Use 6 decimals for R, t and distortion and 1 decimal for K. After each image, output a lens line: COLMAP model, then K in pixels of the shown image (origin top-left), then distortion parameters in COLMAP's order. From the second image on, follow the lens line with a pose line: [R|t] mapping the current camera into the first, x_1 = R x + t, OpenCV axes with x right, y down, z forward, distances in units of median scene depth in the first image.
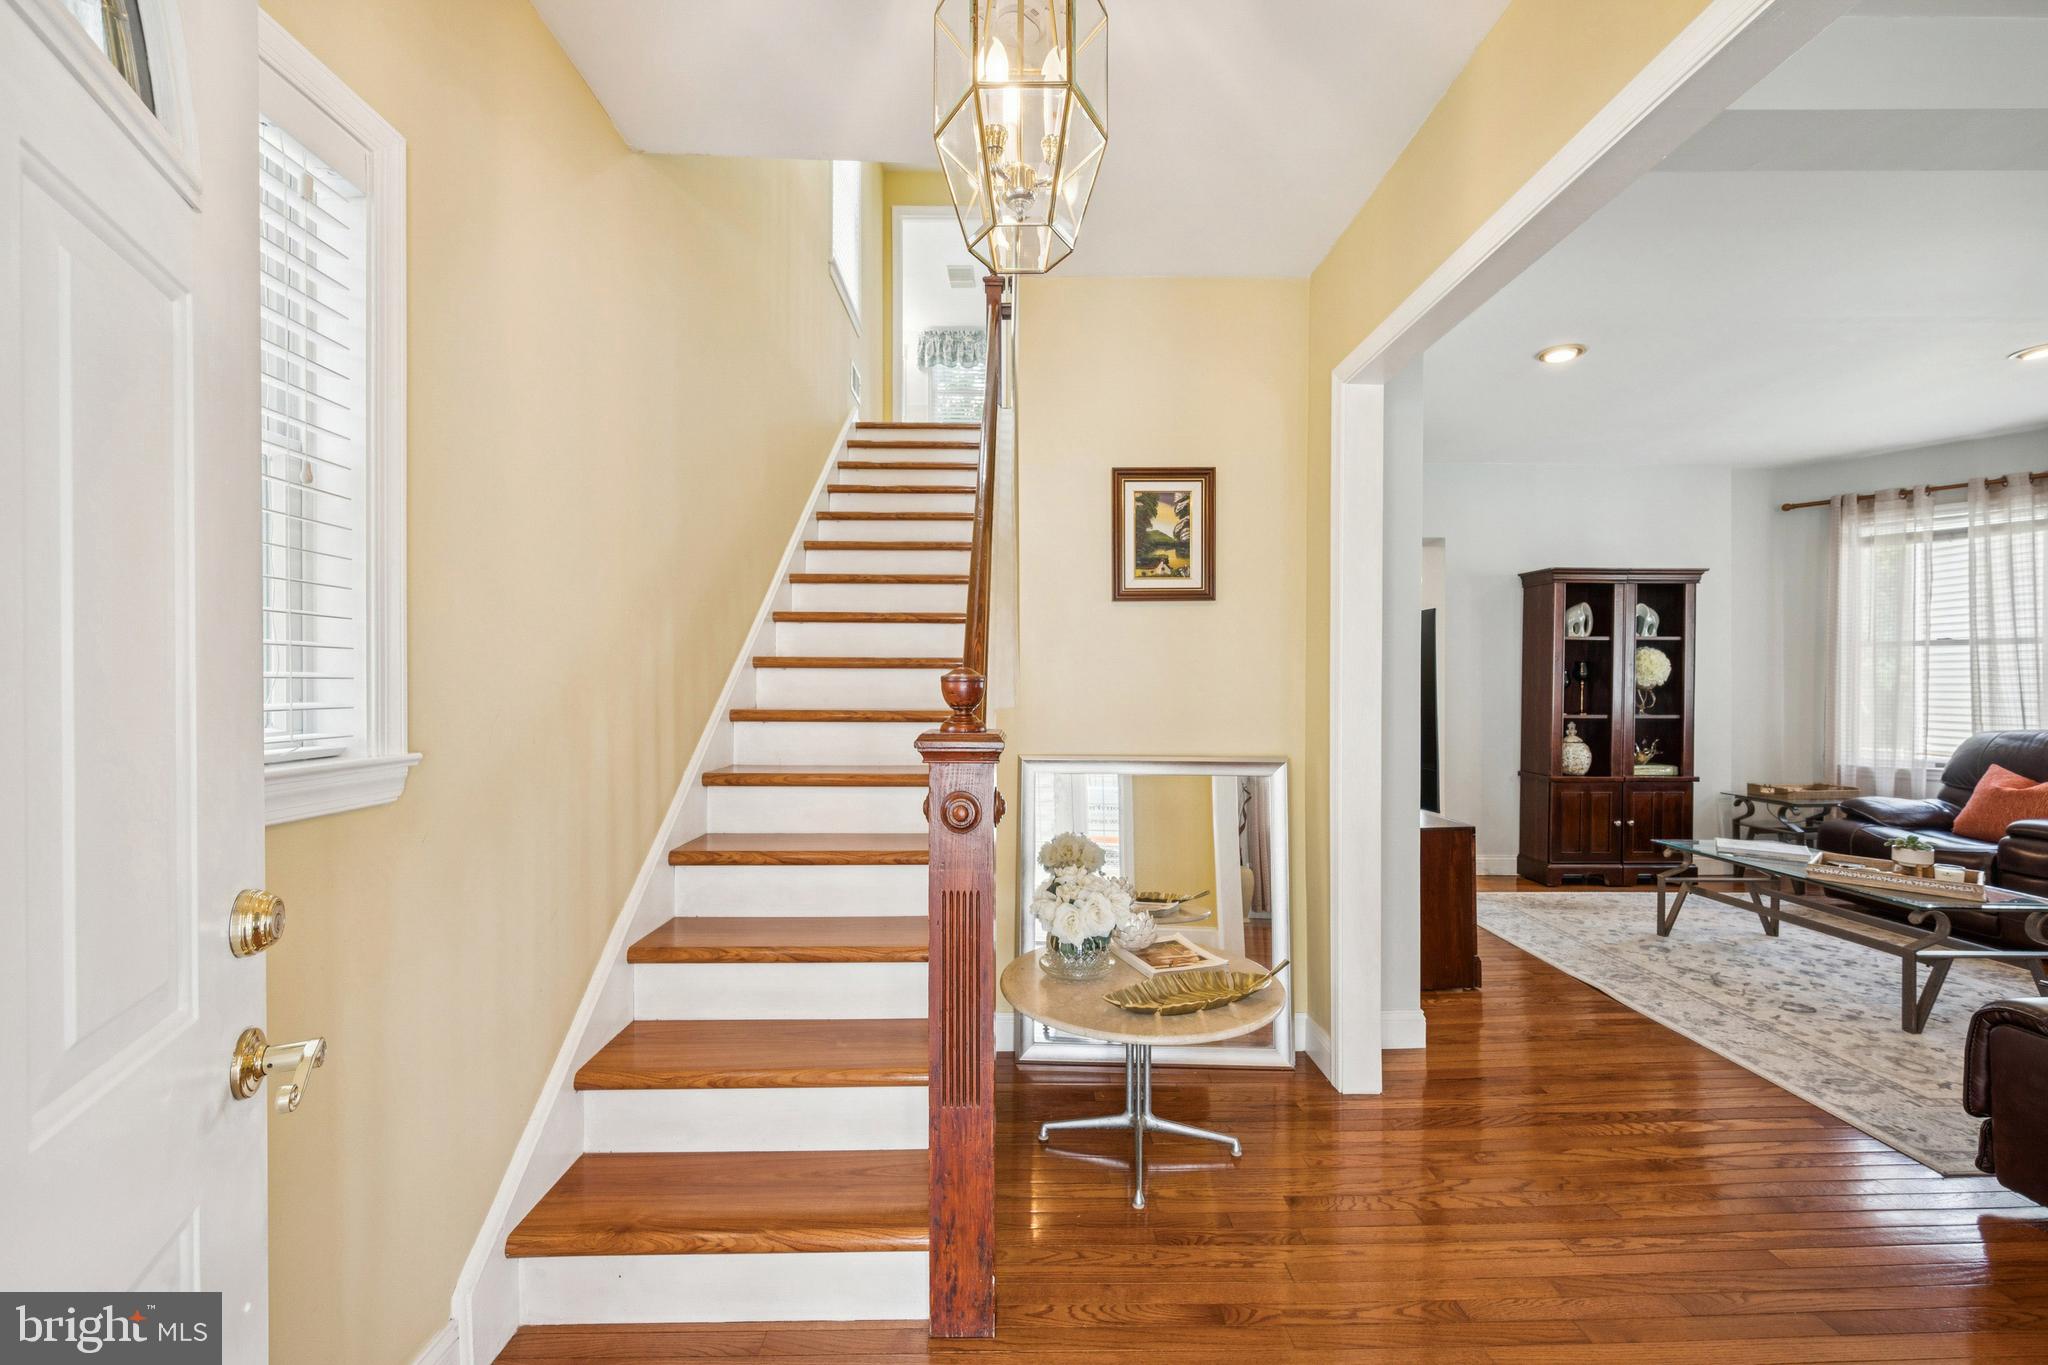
lens RADIAL K [[816.2, 0, 1017.6], [0, 816.2, 690.7], [0, 0, 1]] dist [0.002234, 0.000501]
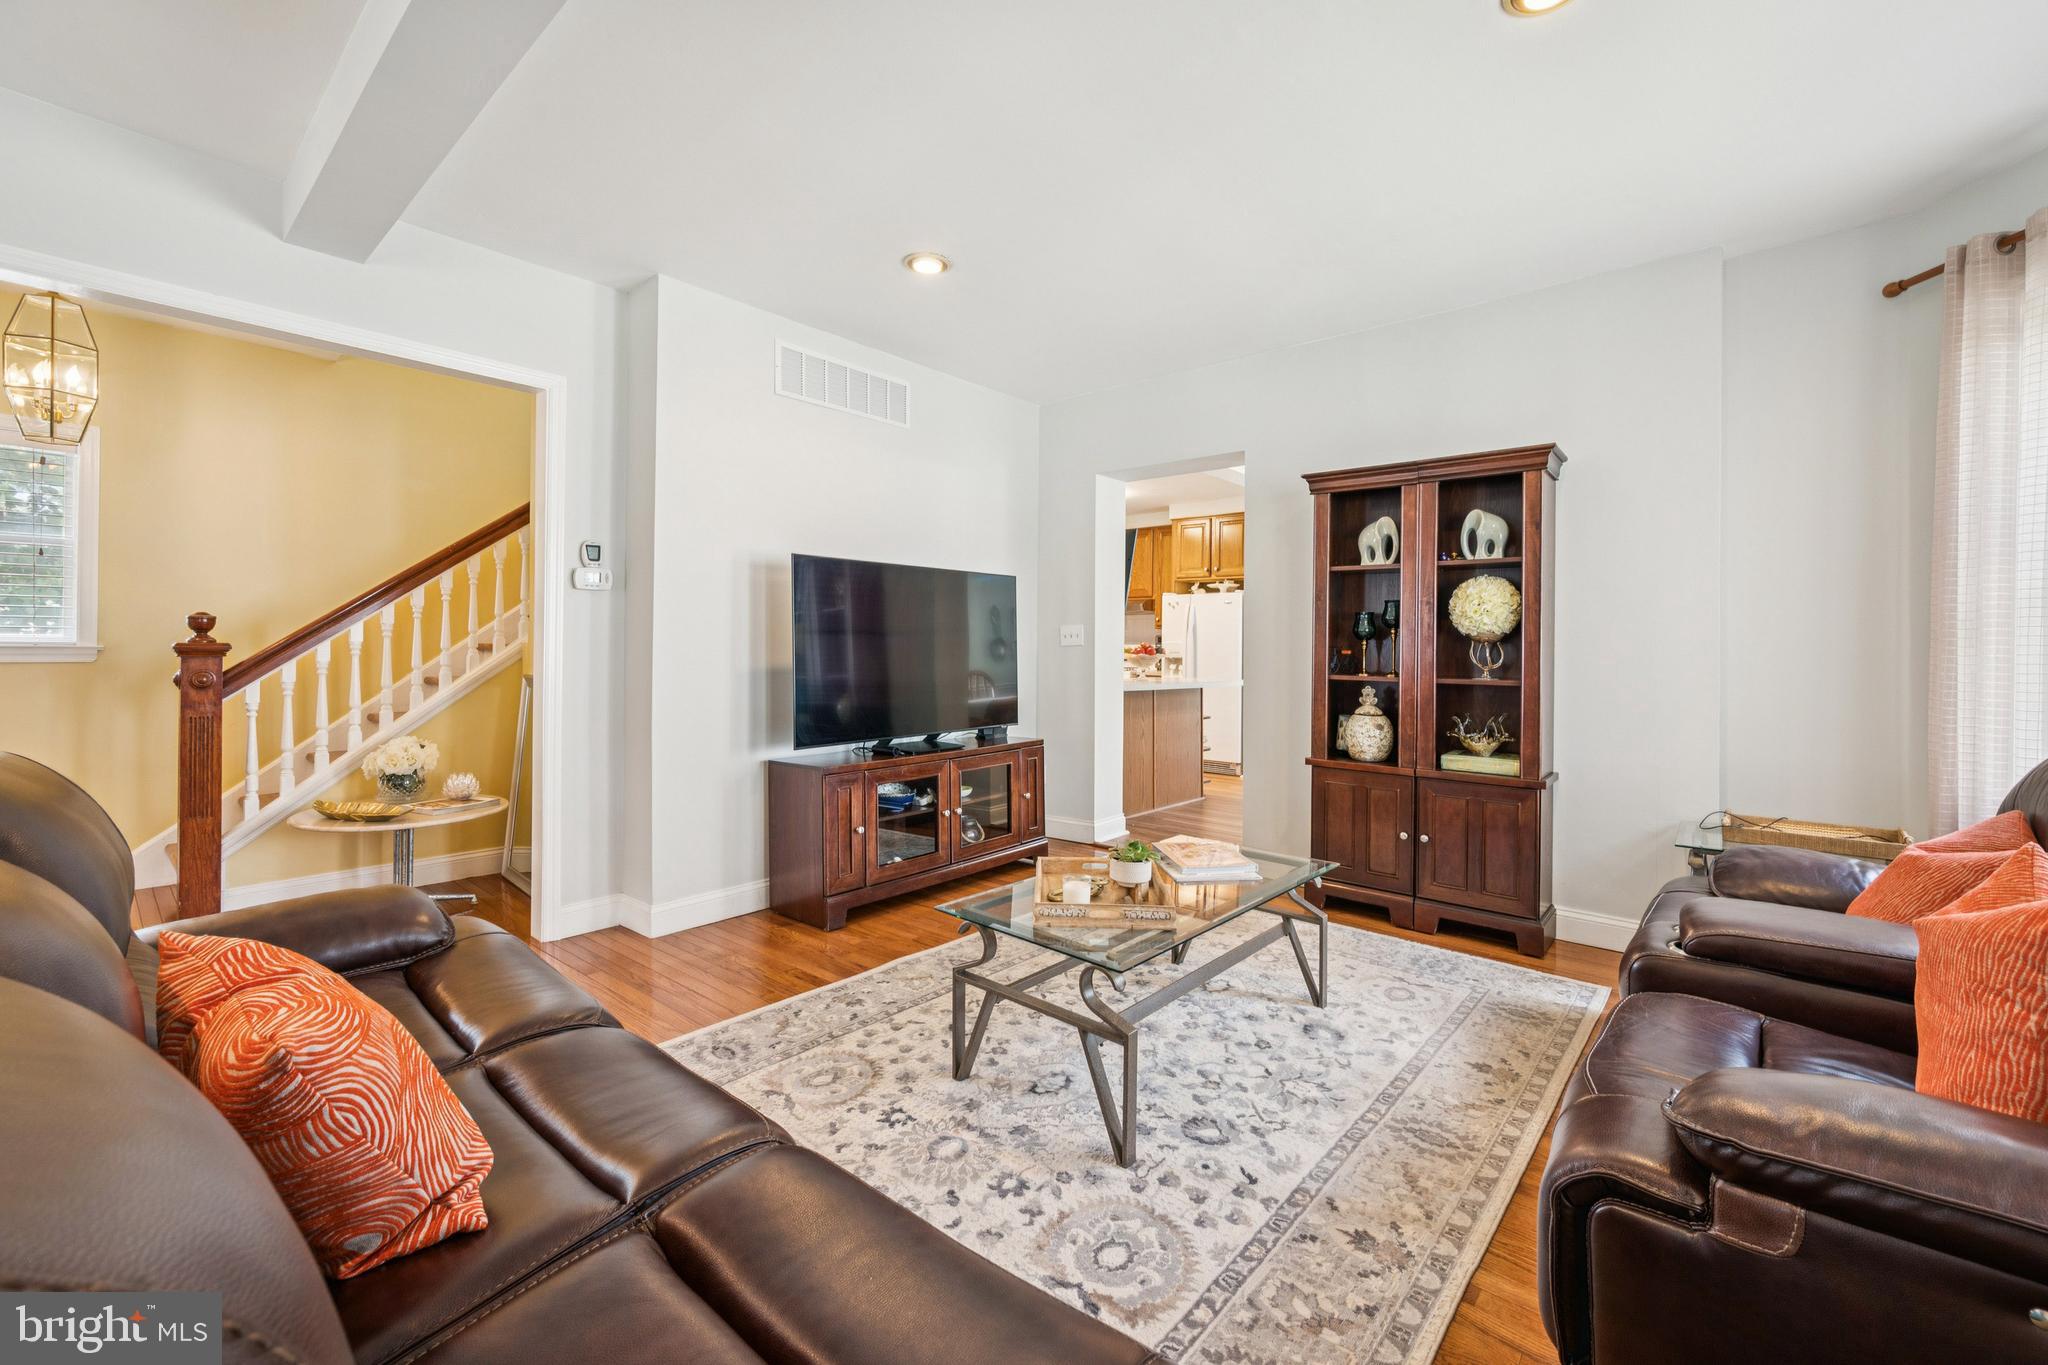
lens RADIAL K [[844.3, 0, 1041.5], [0, 844.3, 647.4], [0, 0, 1]] dist [-0.003567, -0.000264]
pose [[0.745729, 0.009460, -0.666182, 0.974460], [-0.016726, 0.999850, -0.004526, 0.013023], [0.666040, 0.014517, 0.745775, 0.272073]]
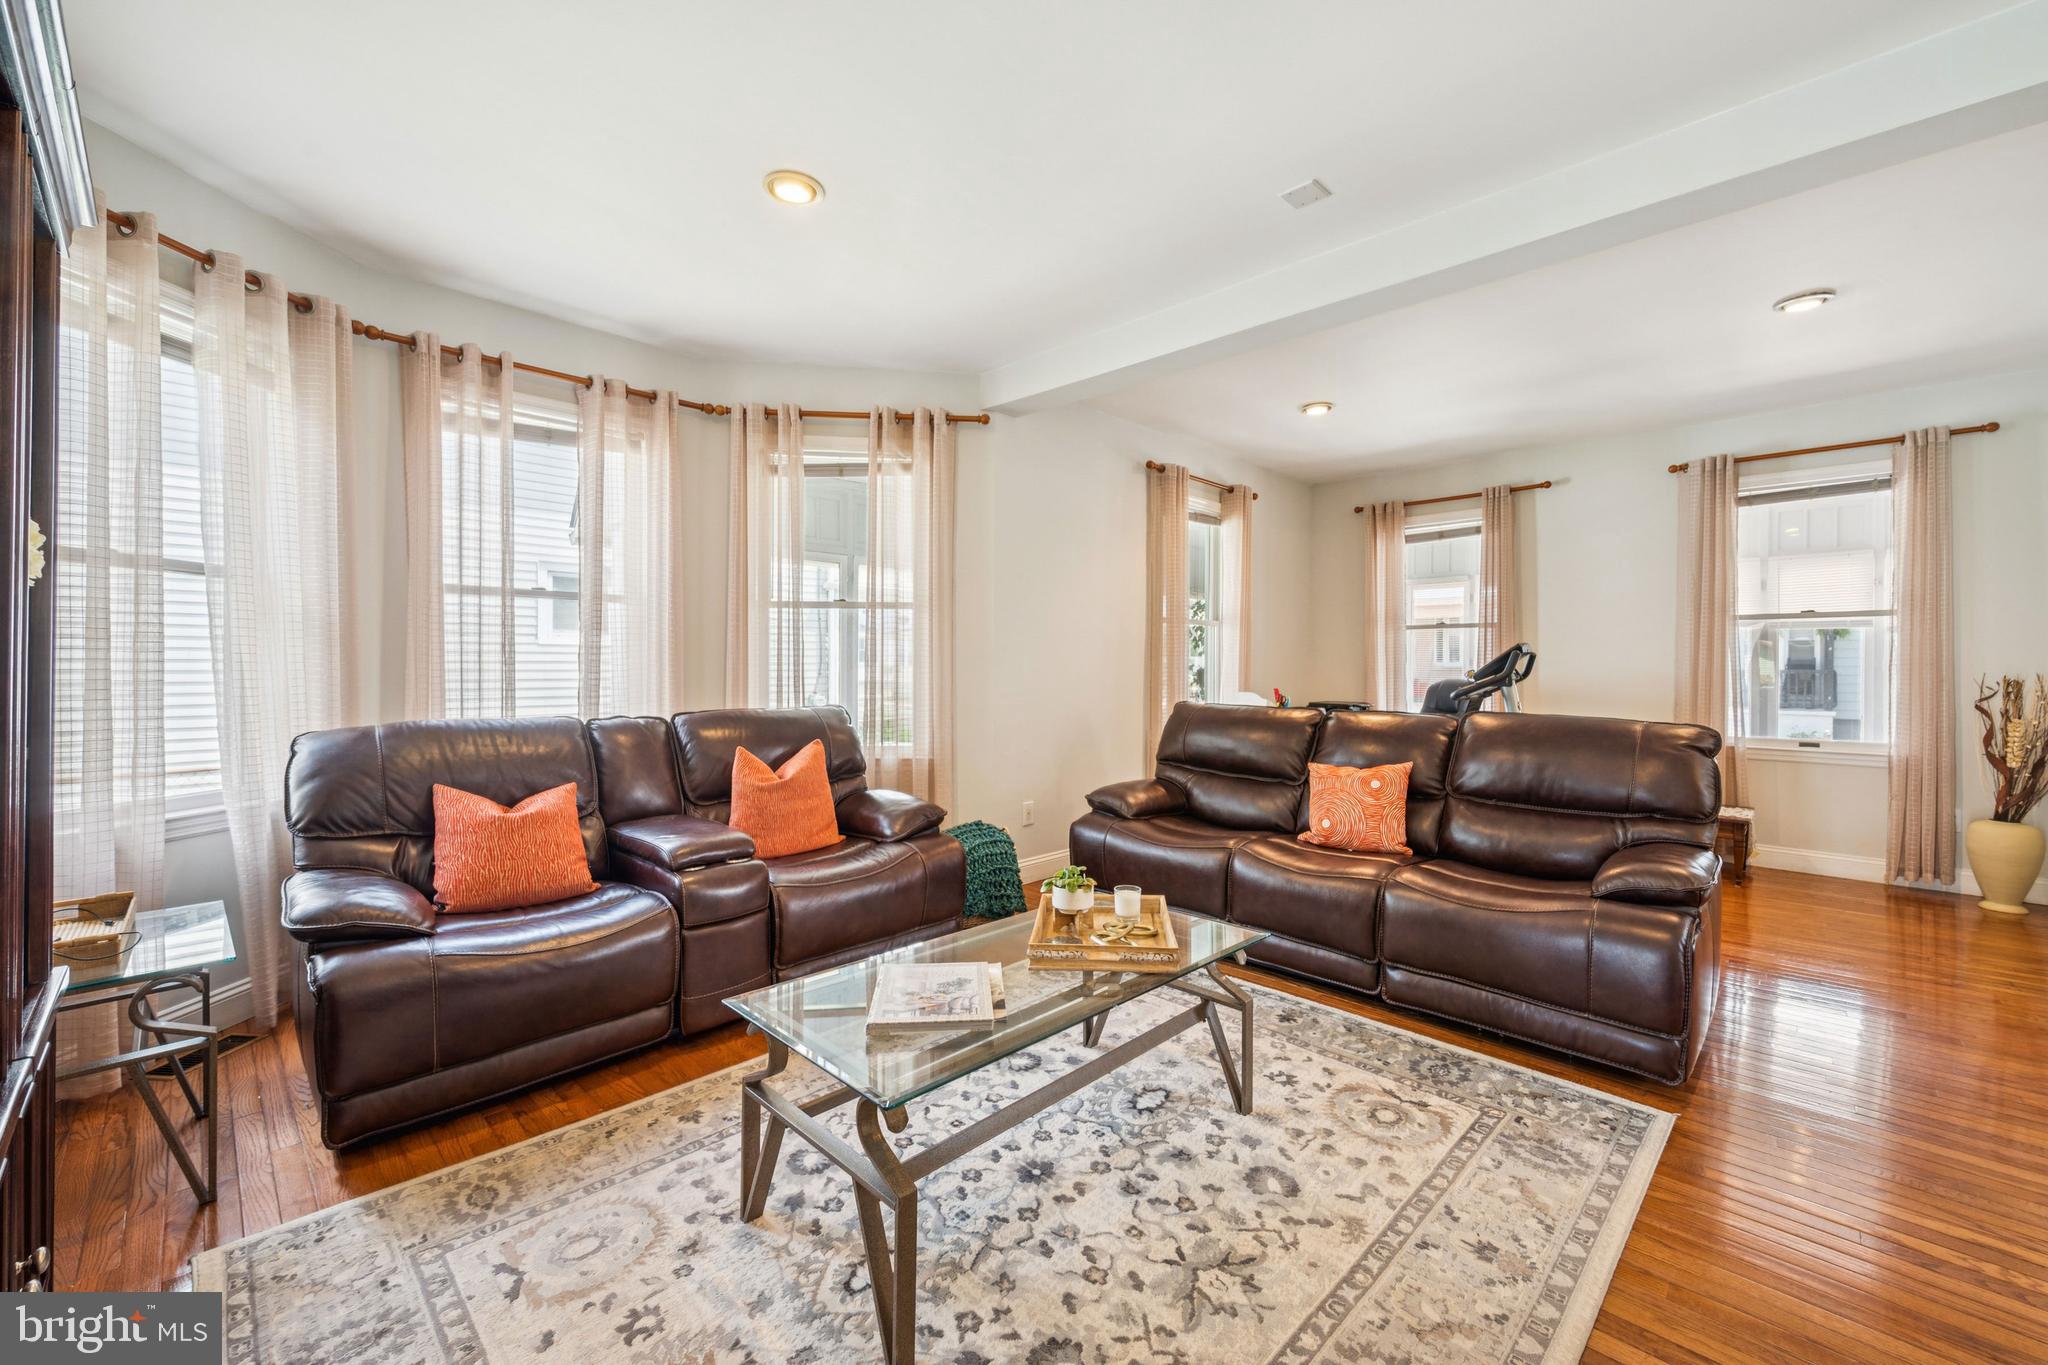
lens RADIAL K [[810.7, 0, 1057.3], [0, 810.7, 666.7], [0, 0, 1]] dist [0.000068, 0.000094]
pose [[-0.710747, 0.004631, 0.703433, 0.408664], [0.008605, 0.999961, 0.002112, 0.008887], [-0.703396, 0.007554, -0.710759, 0.956761]]
